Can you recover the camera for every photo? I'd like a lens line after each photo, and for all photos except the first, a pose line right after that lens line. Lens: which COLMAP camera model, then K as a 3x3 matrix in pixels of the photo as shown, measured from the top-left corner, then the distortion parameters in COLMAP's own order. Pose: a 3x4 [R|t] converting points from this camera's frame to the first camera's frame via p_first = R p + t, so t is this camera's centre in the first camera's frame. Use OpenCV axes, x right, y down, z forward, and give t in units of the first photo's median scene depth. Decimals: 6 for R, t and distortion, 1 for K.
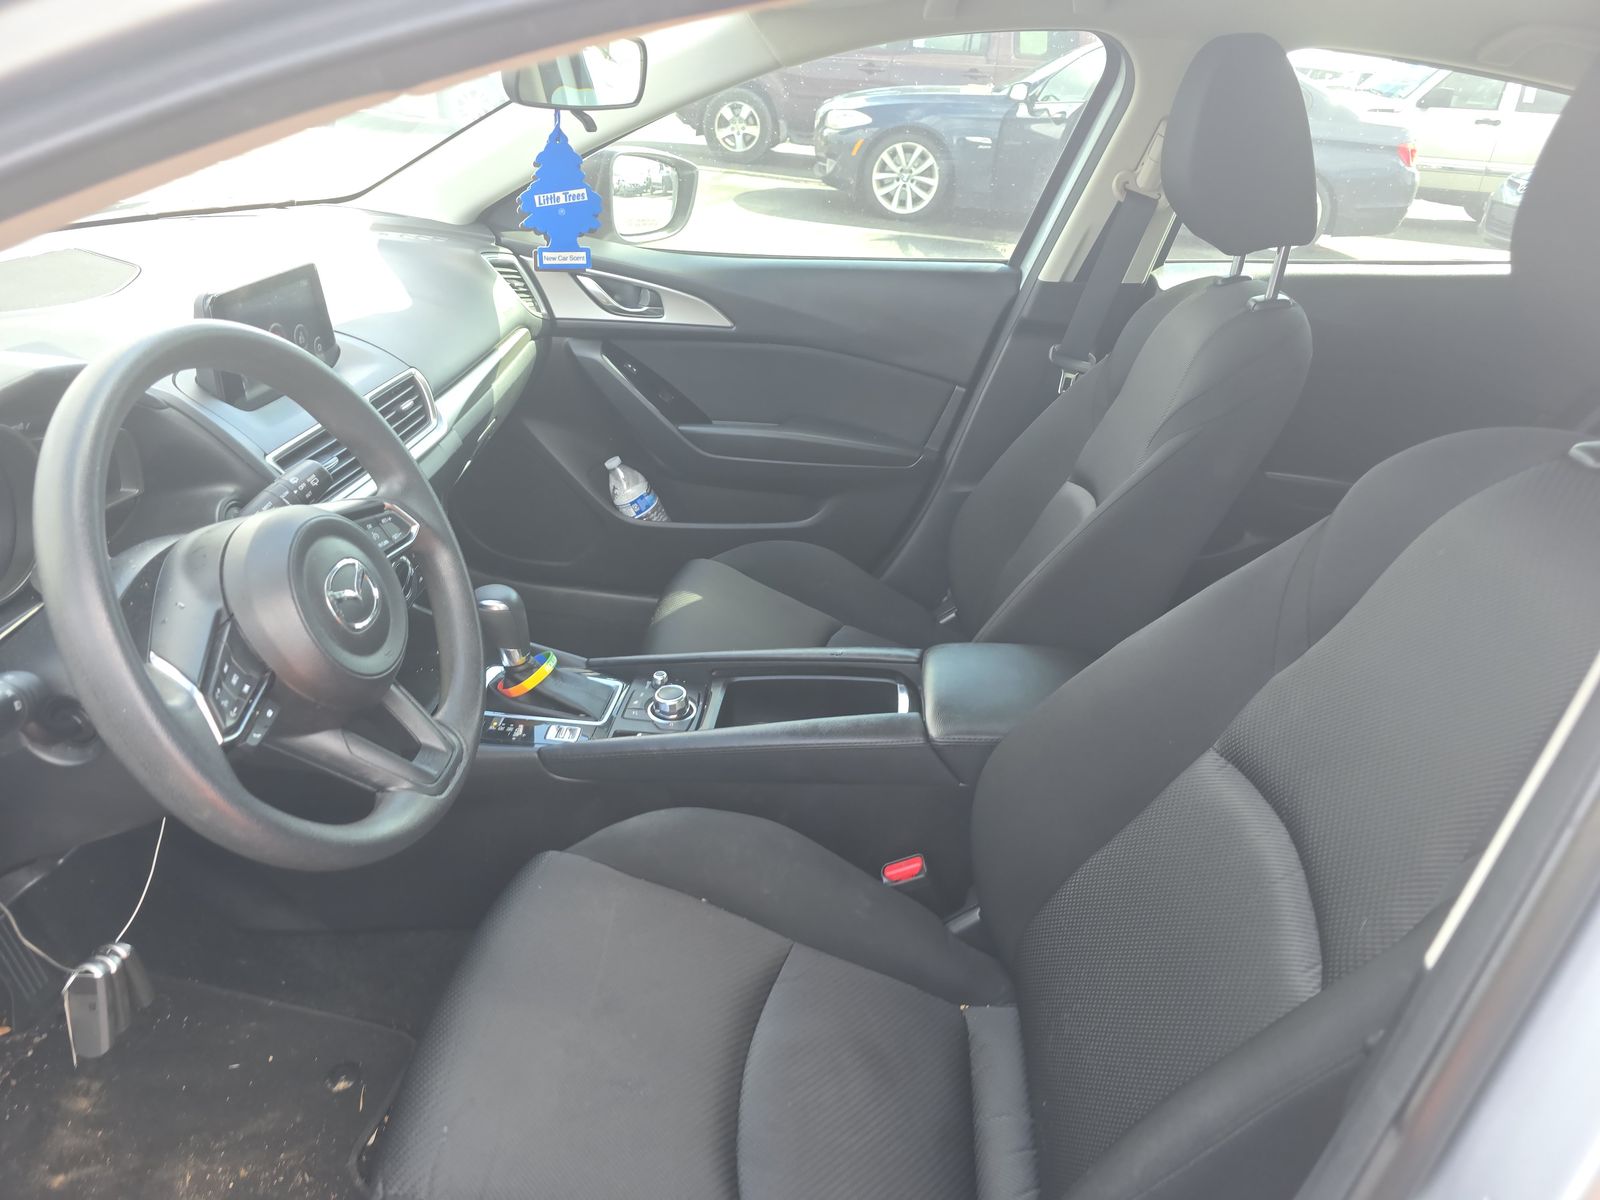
lens RADIAL K [[1137.9, 0, 795.4], [0, 1137.9, 601.9], [0, 0, 1]] dist [0.020621, -0.030068]
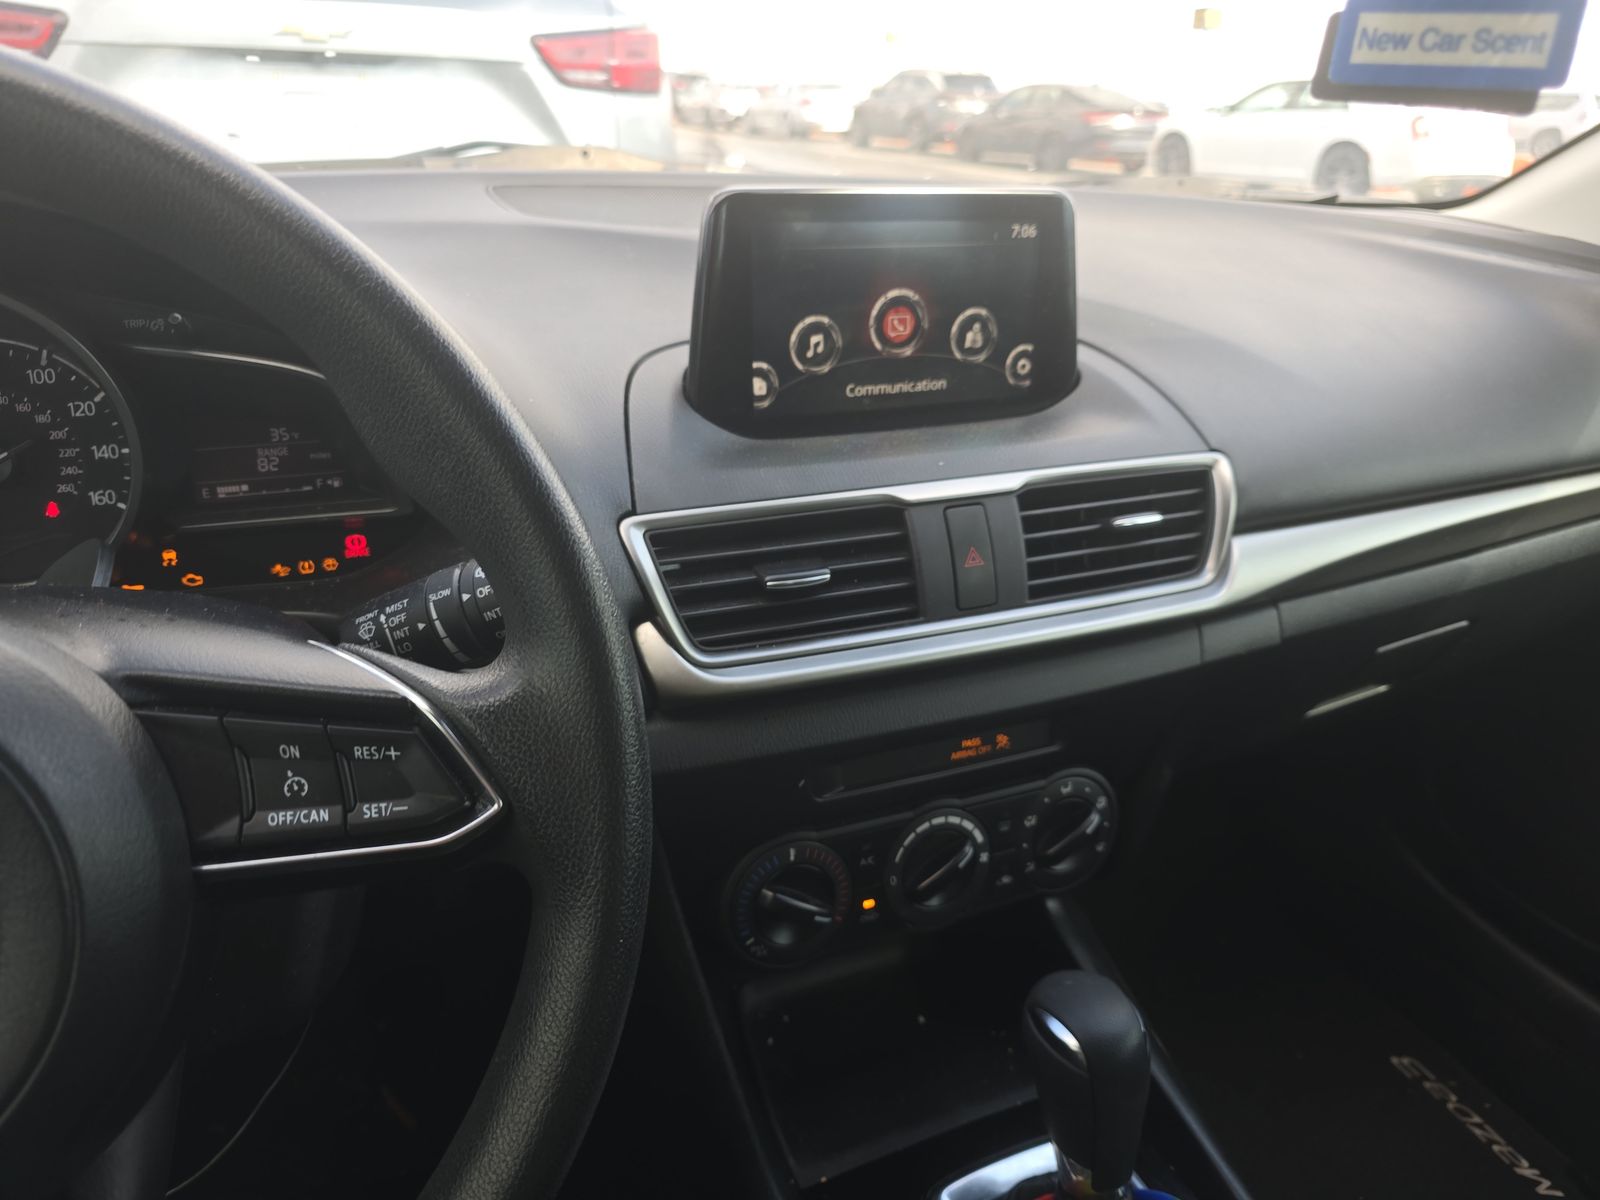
lens RADIAL K [[1137.9, 0, 828.1], [0, 1137.9, 603.6], [0, 0, 1]] dist [0.020621, -0.030068]
pose [[0.492684, 0.292493, -0.819579, -0.038016], [-0.382832, 0.918636, 0.097708, -0.168136], [0.781474, 0.265622, 0.564573, 0.798365]]
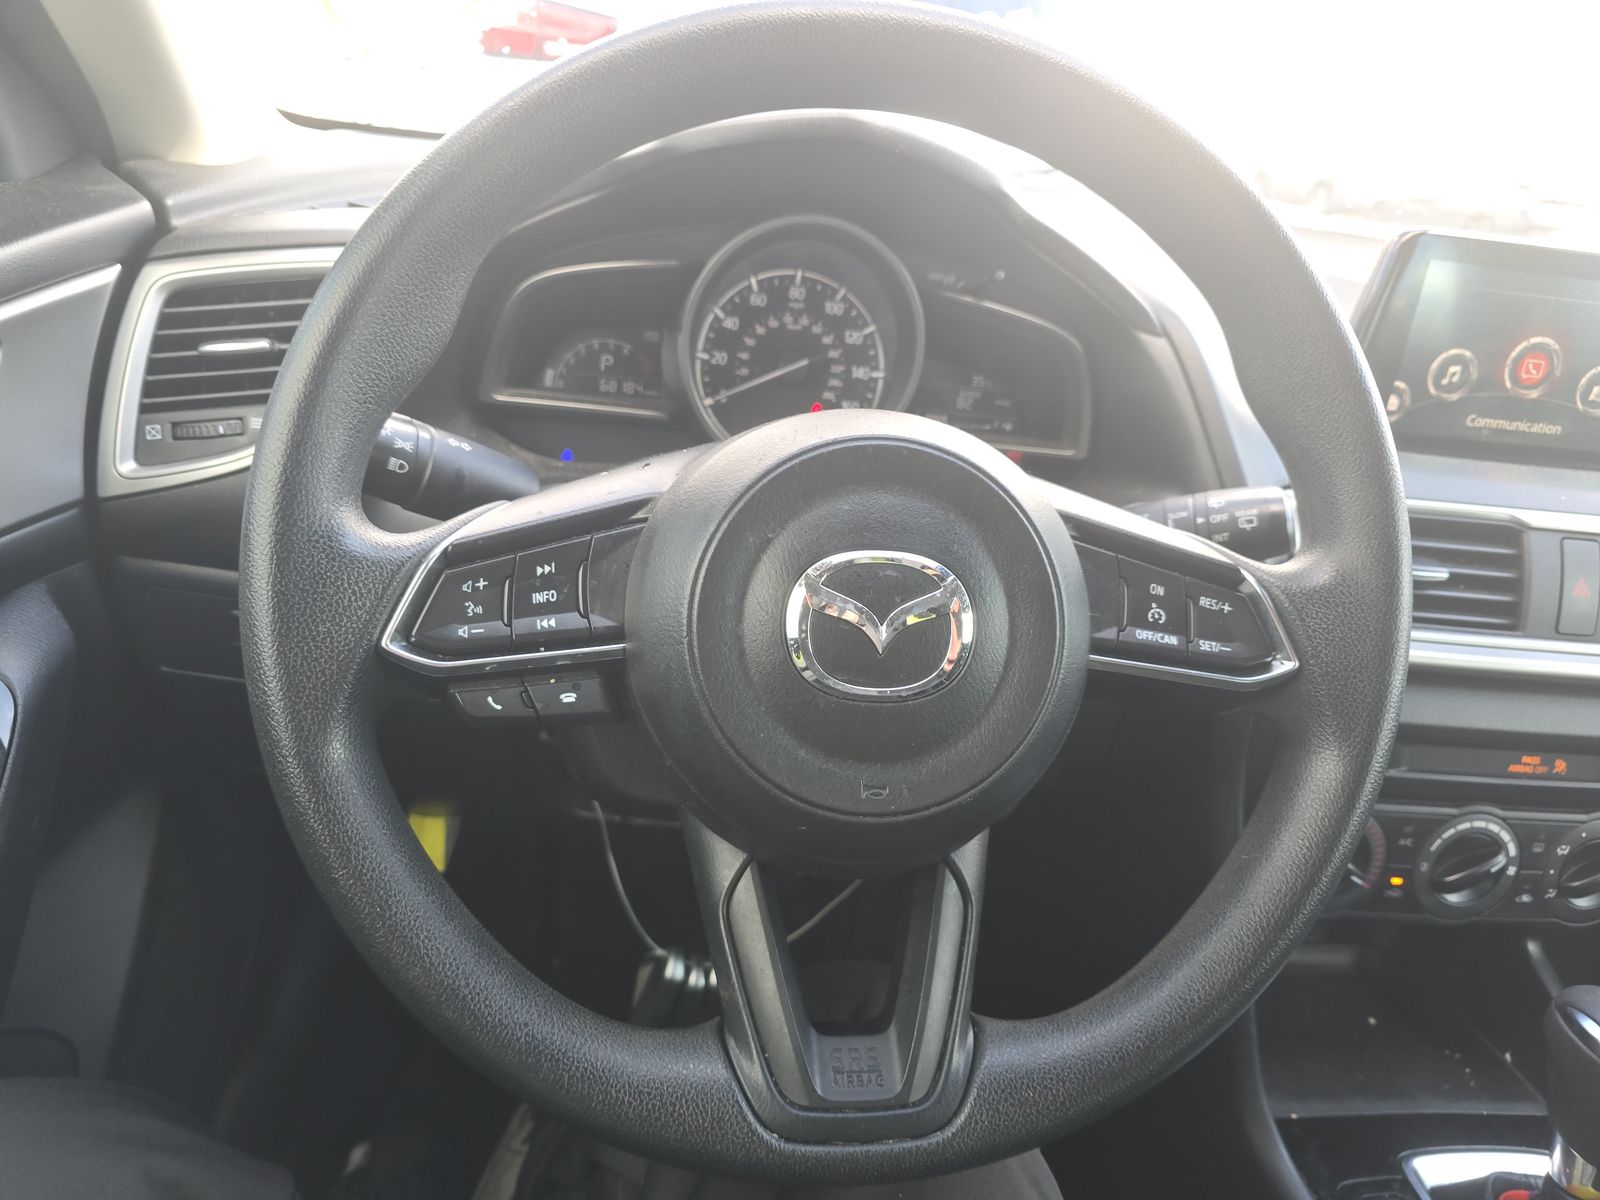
lens RADIAL K [[1137.9, 0, 804.5], [0, 1137.9, 609.1], [0, 0, 1]] dist [0.020621, -0.030068]
pose [[0.193223, 0.341299, -0.919880, 0.007660], [-0.527635, 0.826585, 0.195853, -0.063838], [0.827204, 0.447517, 0.339797, 0.639009]]
